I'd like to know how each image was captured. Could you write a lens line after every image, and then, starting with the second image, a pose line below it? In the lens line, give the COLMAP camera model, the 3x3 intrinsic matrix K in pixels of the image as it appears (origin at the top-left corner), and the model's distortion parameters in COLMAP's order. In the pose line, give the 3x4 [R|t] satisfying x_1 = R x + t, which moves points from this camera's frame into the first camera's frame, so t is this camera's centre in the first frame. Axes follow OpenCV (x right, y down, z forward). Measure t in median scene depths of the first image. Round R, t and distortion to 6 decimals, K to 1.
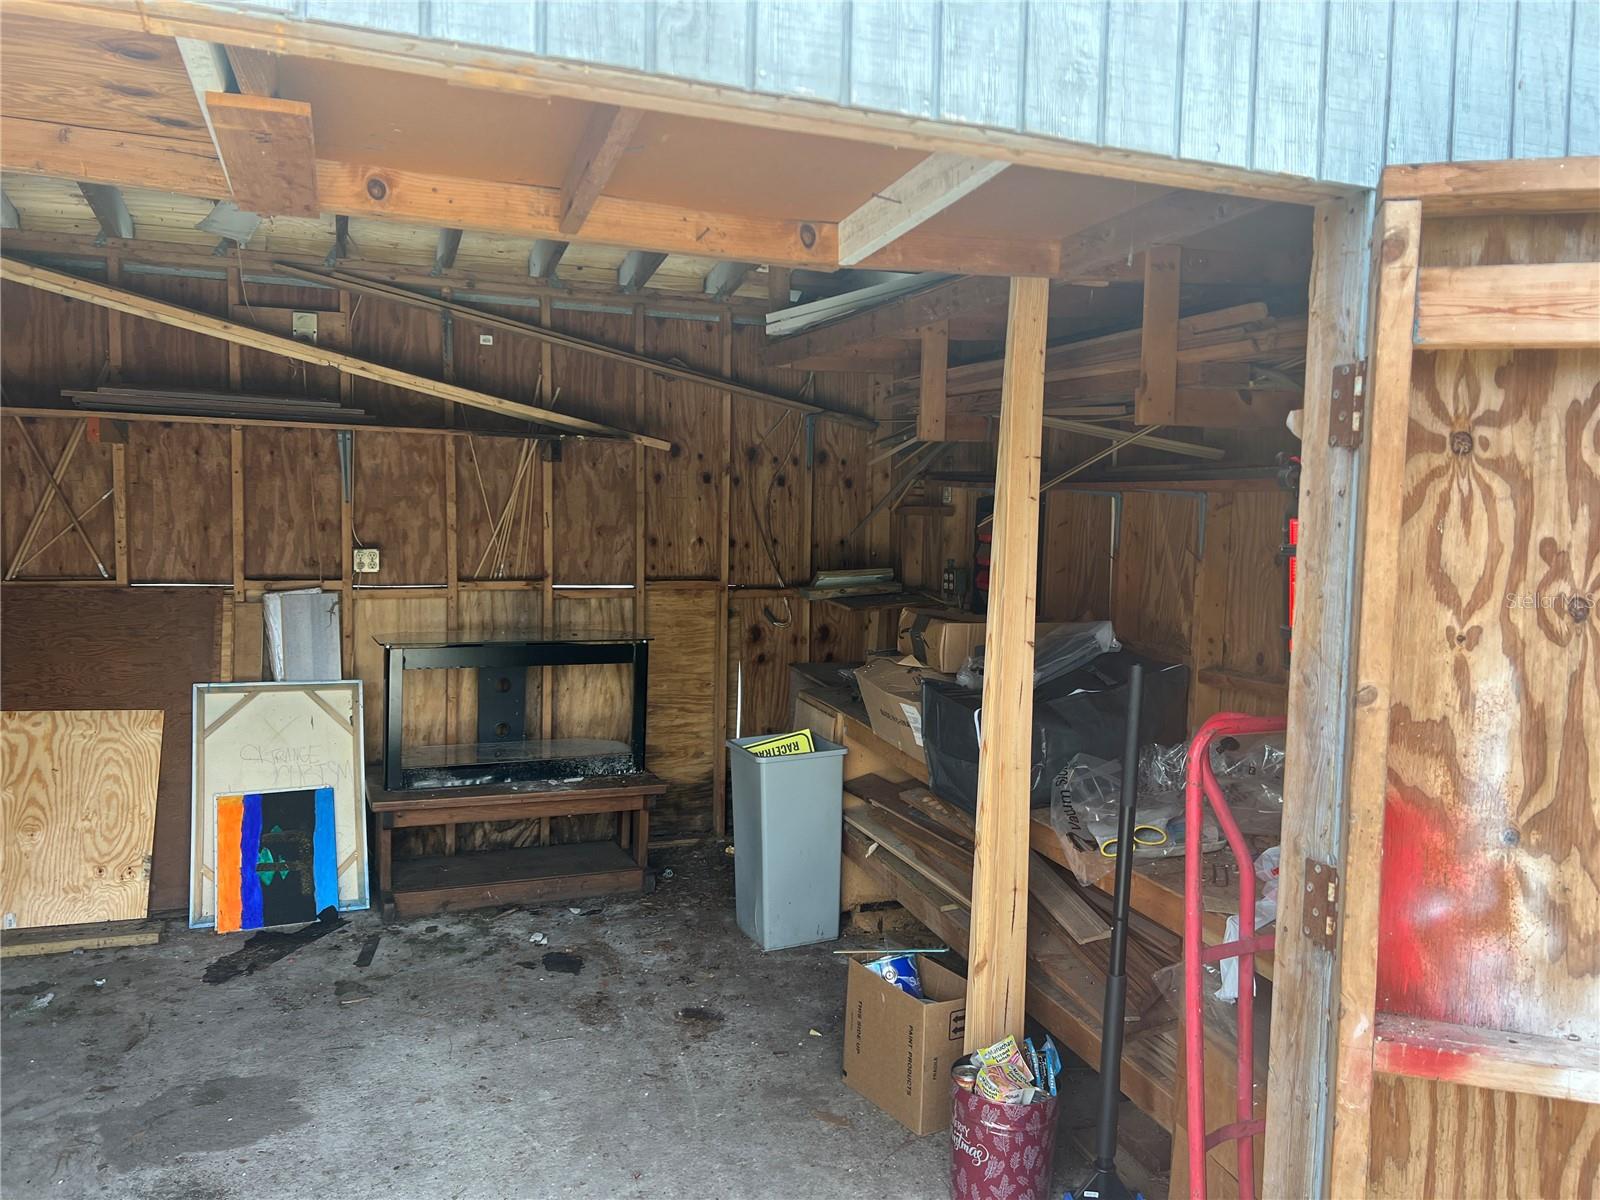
lens RADIAL K [[1203.7, 0, 862.9], [0, 1203.7, 593.0], [0, 0, 1]] dist [0.063744, -0.073143]
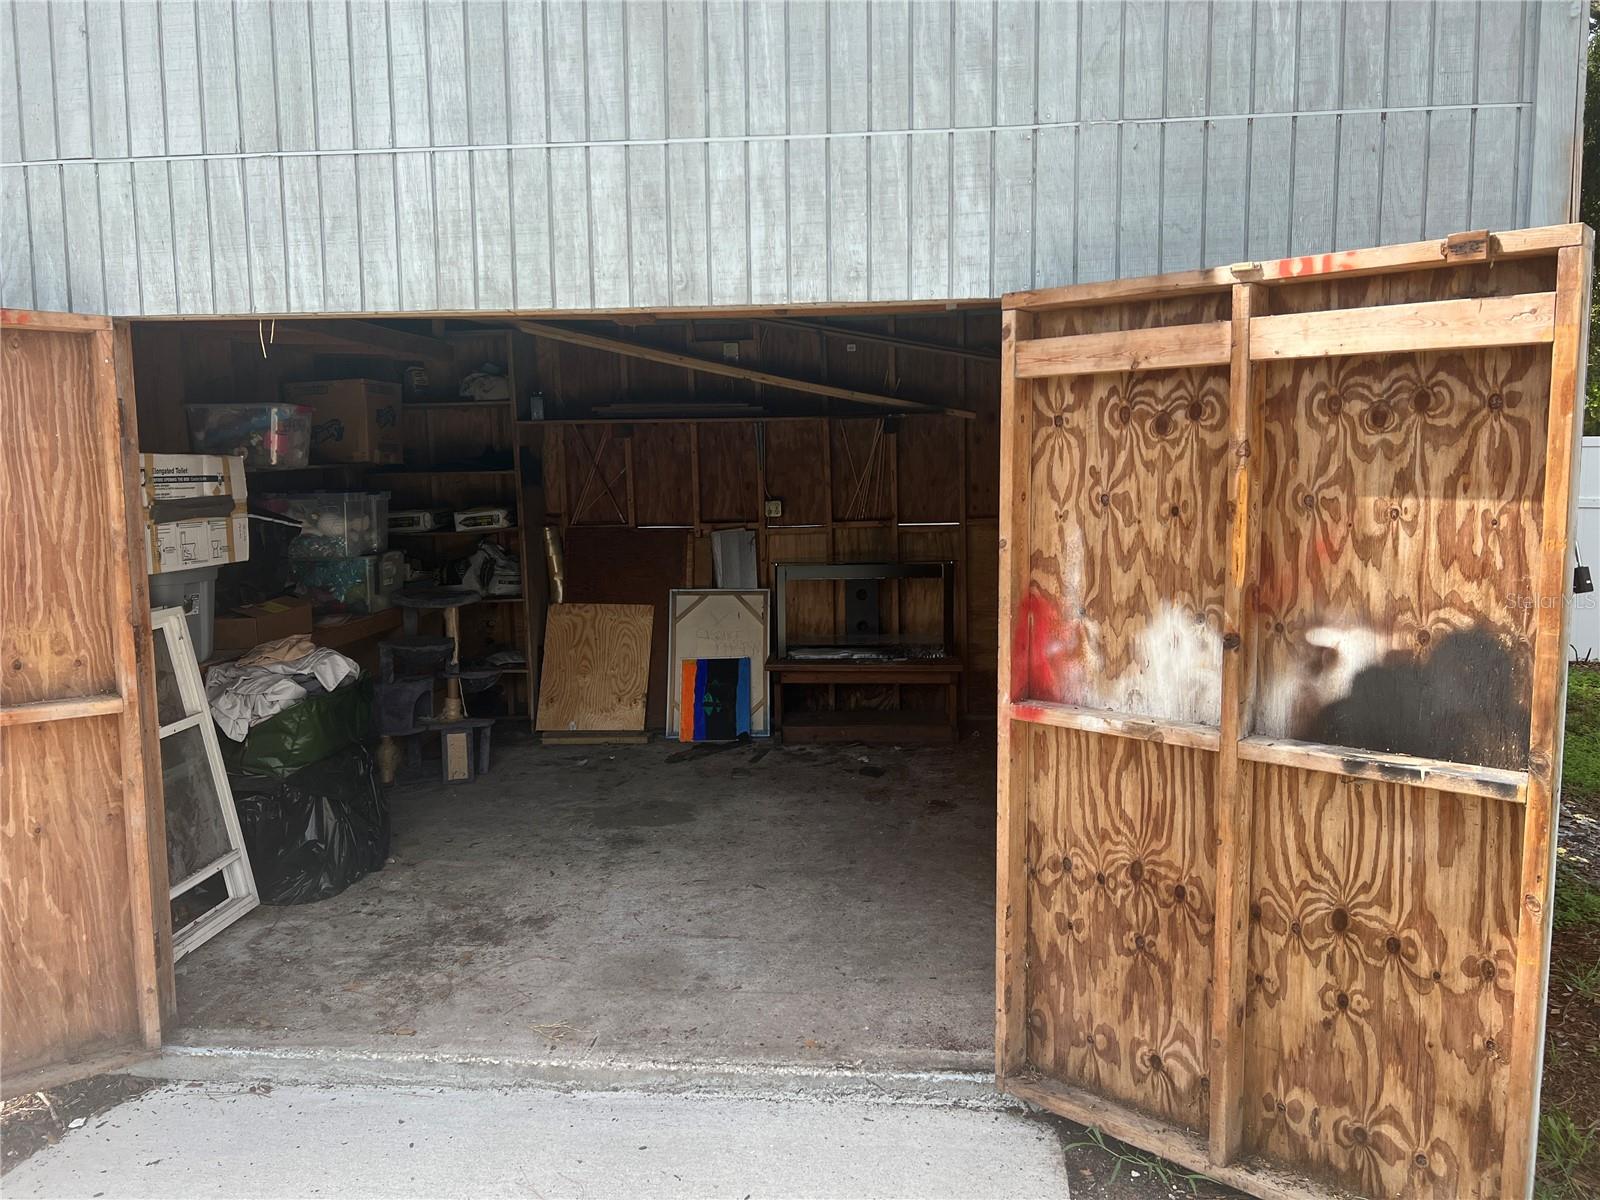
lens RADIAL K [[1203.7, 0, 862.9], [0, 1203.7, 593.0], [0, 0, 1]] dist [0.063744, -0.073143]
pose [[0.909316, 0.000886, -0.416105, 0.489305], [0.015112, 0.999268, 0.035152, 0.042613], [0.415832, -0.038253, 0.908637, -0.470887]]
